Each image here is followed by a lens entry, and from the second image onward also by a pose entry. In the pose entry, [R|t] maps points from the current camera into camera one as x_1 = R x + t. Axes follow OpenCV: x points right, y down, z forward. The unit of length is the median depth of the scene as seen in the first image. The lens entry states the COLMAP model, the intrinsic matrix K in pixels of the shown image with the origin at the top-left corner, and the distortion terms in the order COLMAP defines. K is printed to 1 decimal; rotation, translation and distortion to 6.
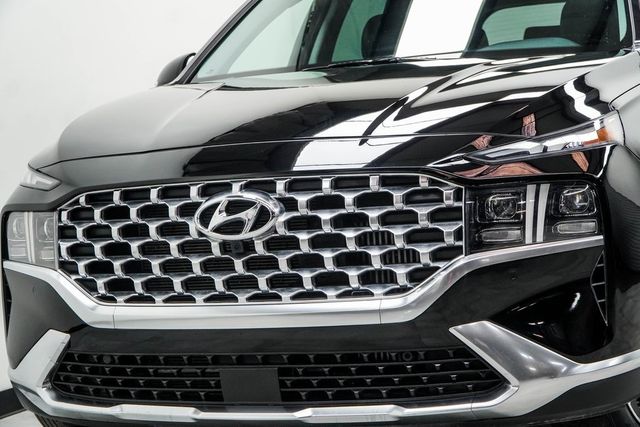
lens RADIAL K [[1365.8, 0, 323.7], [0, 1365.8, 213.7], [0, 0, 1]] dist [-0.054049, 0.000000]
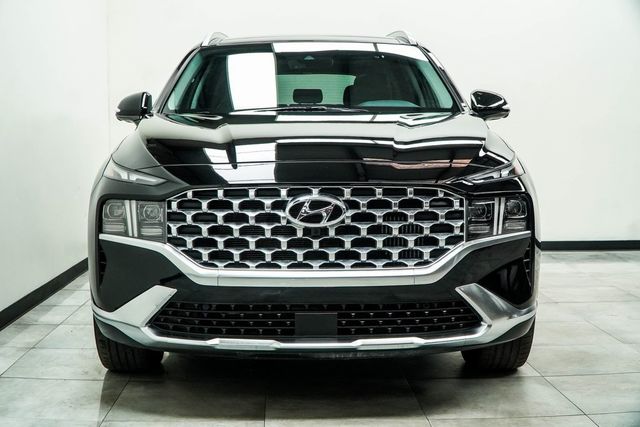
lens RADIAL K [[816.3, 0, 315.6], [0, 816.3, 215.0], [0, 0, 1]] dist [-0.074746, 0.000000]
pose [[0.937659, 0.041970, 0.345013, -0.369314], [-0.039976, 0.999117, -0.012895, 0.018057], [-0.345250, -0.001701, 0.938509, 0.168269]]
